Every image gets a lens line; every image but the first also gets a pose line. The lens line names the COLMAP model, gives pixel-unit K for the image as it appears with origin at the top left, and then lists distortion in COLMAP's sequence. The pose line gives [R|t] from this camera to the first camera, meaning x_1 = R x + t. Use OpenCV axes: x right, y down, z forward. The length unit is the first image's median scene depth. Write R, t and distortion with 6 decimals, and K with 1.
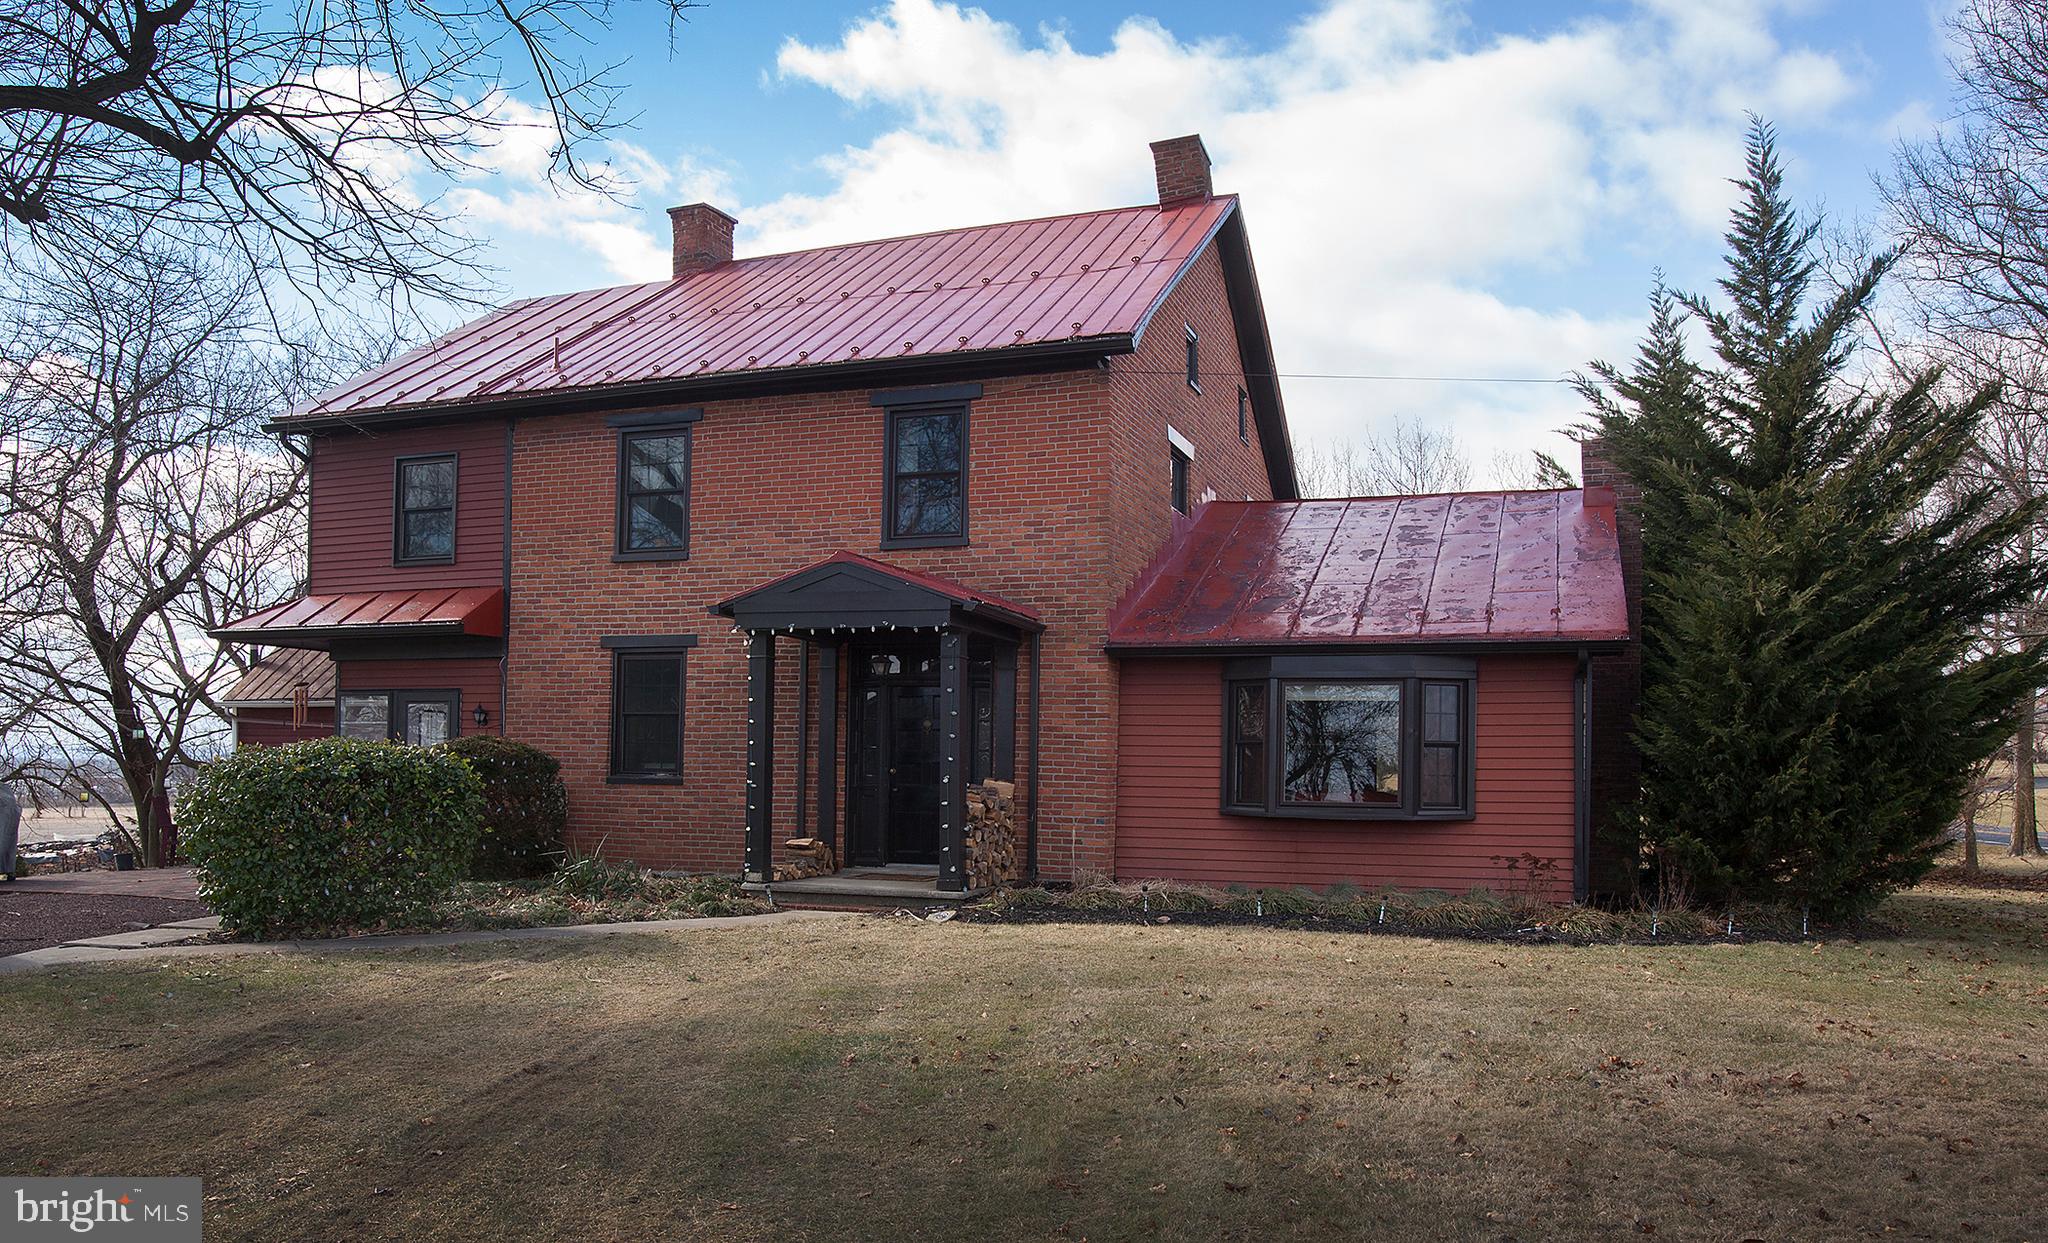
lens RADIAL K [[1618.2, 0, 971.3], [0, 1618.2, 740.4], [0, 0, 1]] dist [-0.062641, 0.041343]
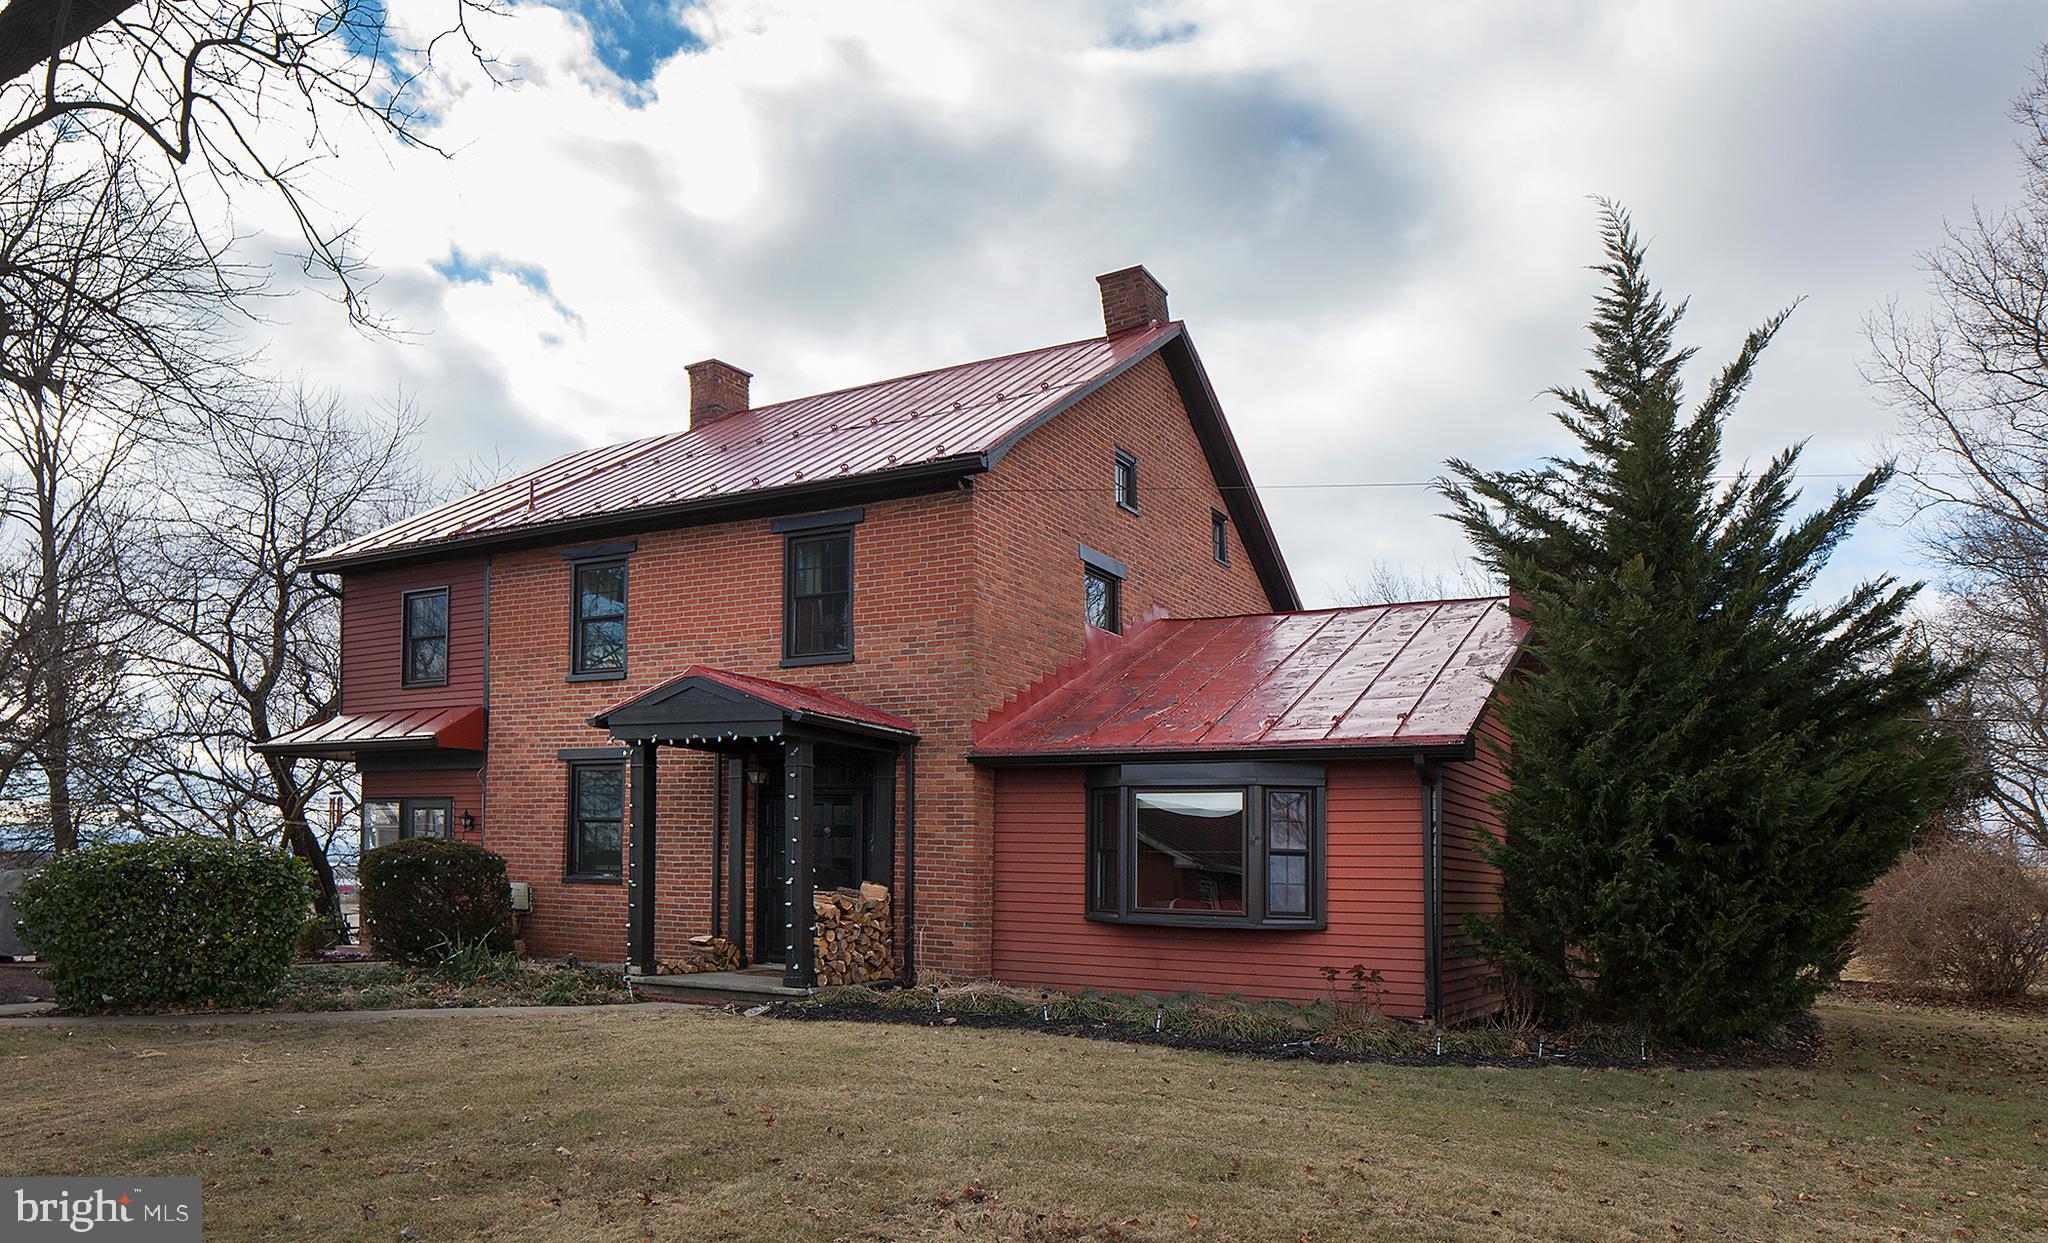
lens RADIAL K [[1449.8, 0, 931.3], [0, 1449.8, 811.7], [0, 0, 1]] dist [-0.009482, -0.012457]
pose [[0.984920, 0.004007, -0.172962, 0.210721], [-0.009067, 0.999553, -0.028475, 0.004387], [0.172771, 0.029614, 0.984517, 0.077178]]
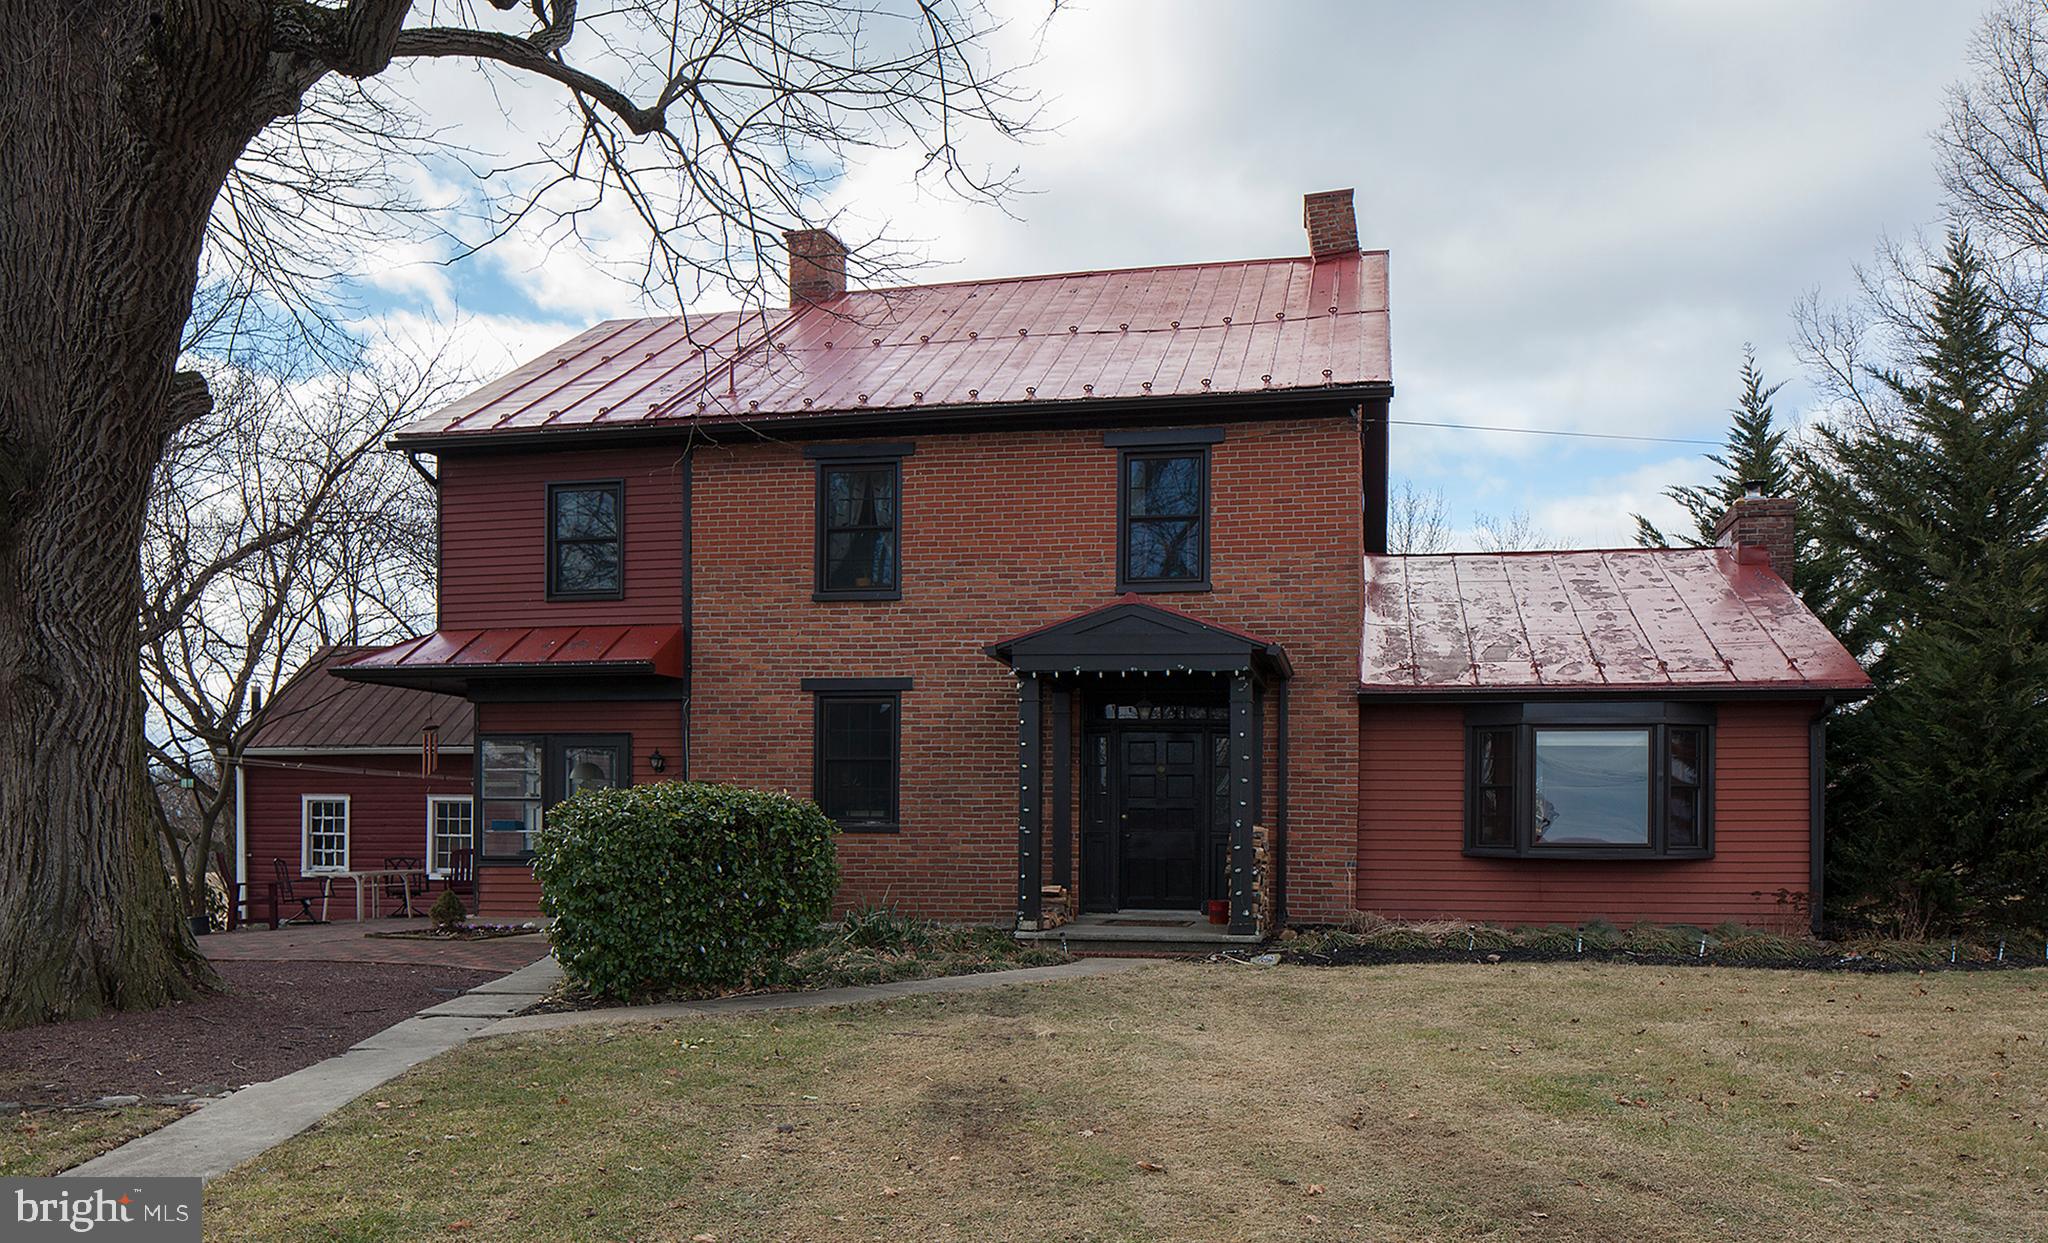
lens RADIAL K [[1569.9, 0, 1099.4], [0, 1569.9, 821.1], [0, 0, 1]] dist [0.004820, -0.004911]
pose [[0.982353, -0.007416, 0.186887, -0.251544], [0.004346, 0.999849, 0.016830, 0.005383], [-0.186984, -0.015721, 0.982237, 0.057011]]
